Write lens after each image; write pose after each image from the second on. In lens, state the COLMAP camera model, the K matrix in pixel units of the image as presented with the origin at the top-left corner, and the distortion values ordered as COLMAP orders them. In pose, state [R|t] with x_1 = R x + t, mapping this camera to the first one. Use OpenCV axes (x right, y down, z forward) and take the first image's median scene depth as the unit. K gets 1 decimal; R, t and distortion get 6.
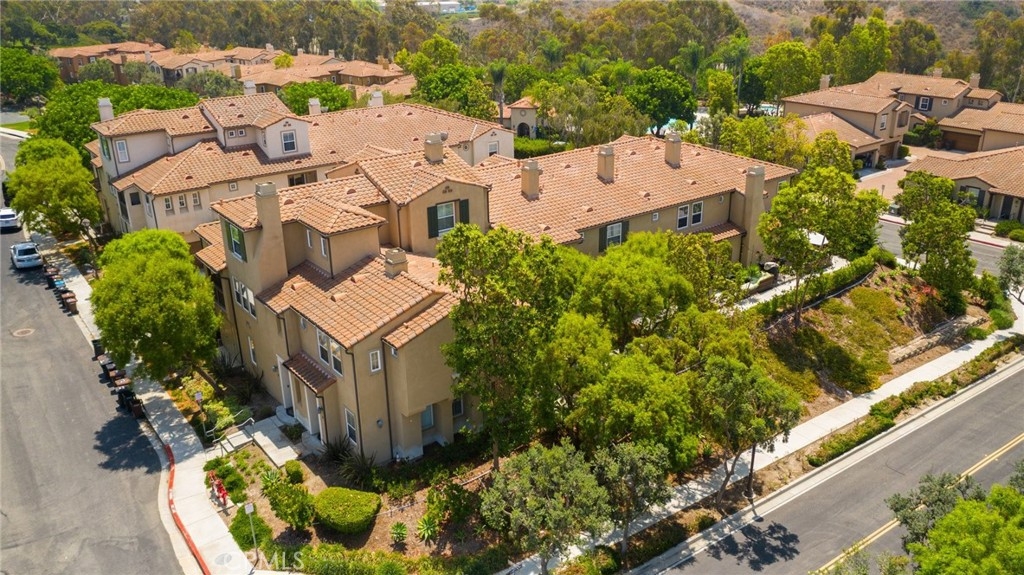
lens RADIAL K [[835.4, 0, 509.2], [0, 835.4, 287.9], [0, 0, 1]] dist [-0.002669, 0.006057]
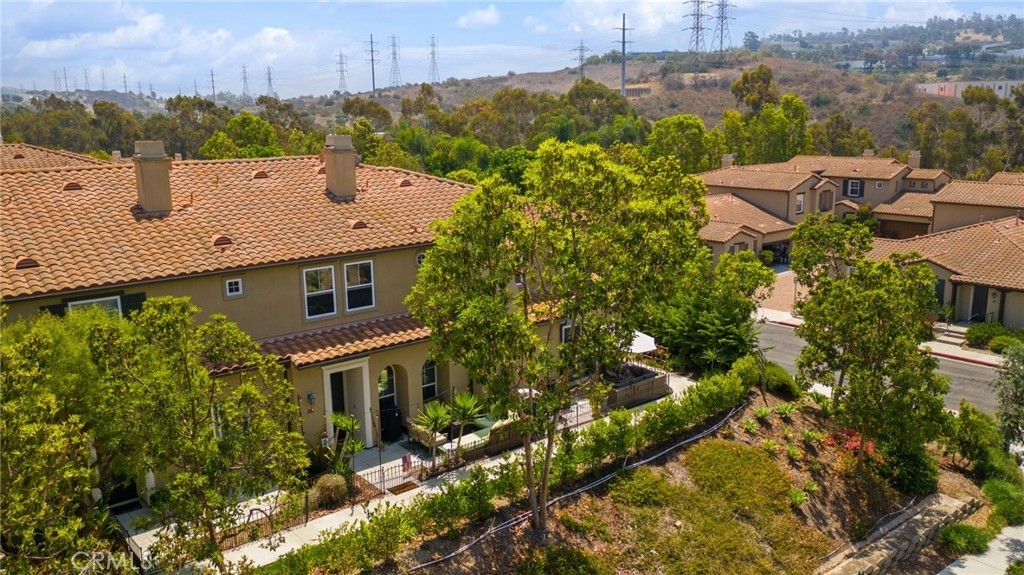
lens RADIAL K [[835.4, 0, 514.4], [0, 835.4, 286.2], [0, 0, 1]] dist [-0.002669, 0.006057]
pose [[0.998849, -0.006497, 0.047521, 0.273855], [0.014398, 0.985707, -0.167853, -0.008352], [-0.045751, 0.168344, 0.984666, 0.503944]]
